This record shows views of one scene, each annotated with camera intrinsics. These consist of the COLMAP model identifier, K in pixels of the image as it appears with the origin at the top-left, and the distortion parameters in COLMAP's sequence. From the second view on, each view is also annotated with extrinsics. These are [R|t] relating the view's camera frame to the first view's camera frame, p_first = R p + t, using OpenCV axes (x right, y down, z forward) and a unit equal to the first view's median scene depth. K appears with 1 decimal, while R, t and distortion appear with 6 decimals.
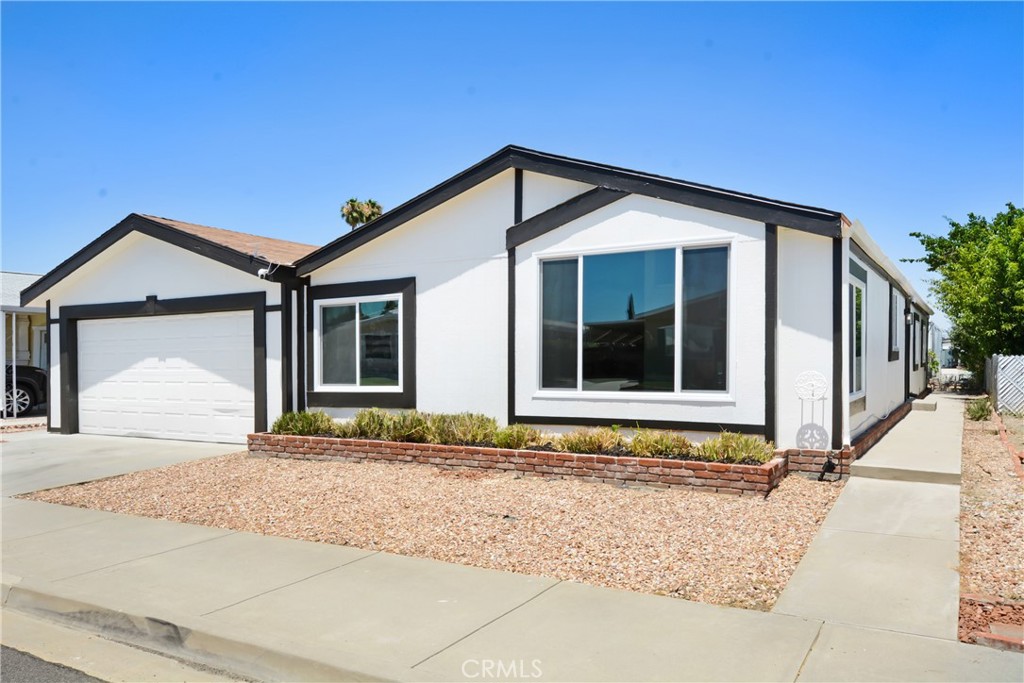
lens RADIAL K [[747.1, 0, 520.6], [0, 747.1, 379.3], [0, 0, 1]] dist [-0.000729, -0.002454]
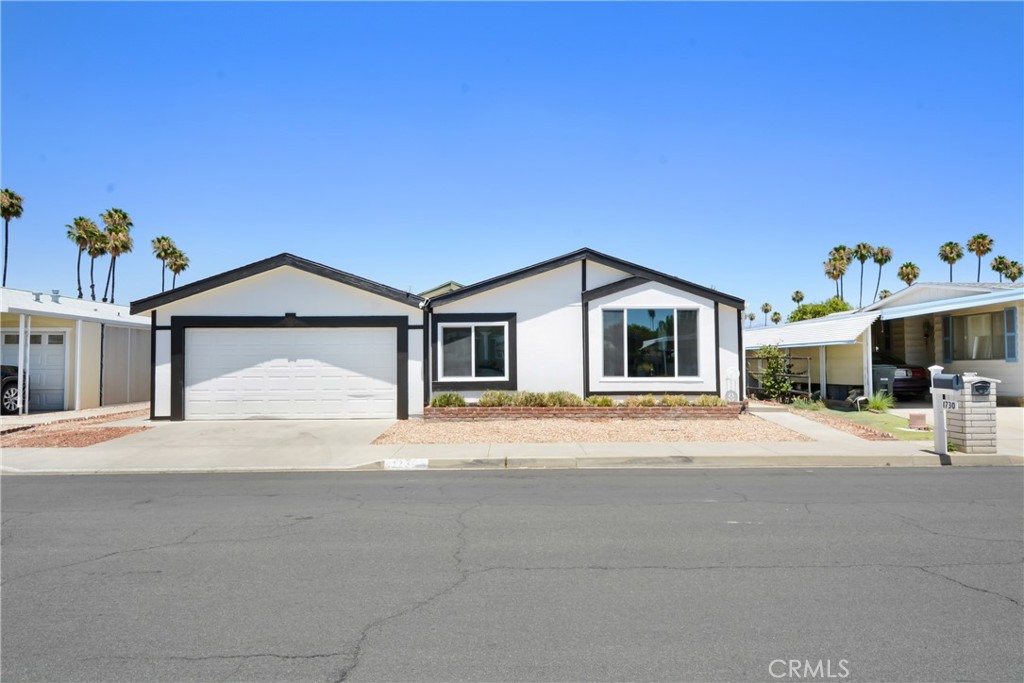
lens RADIAL K [[717.5, 0, 512.6], [0, 717.5, 339.6], [0, 0, 1]] dist [-0.009437, -0.000532]
pose [[0.844853, 0.024259, 0.534449, -1.025465], [0.010847, 0.997989, -0.062446, 0.026556], [-0.534889, 0.058554, 0.842891, -0.375598]]
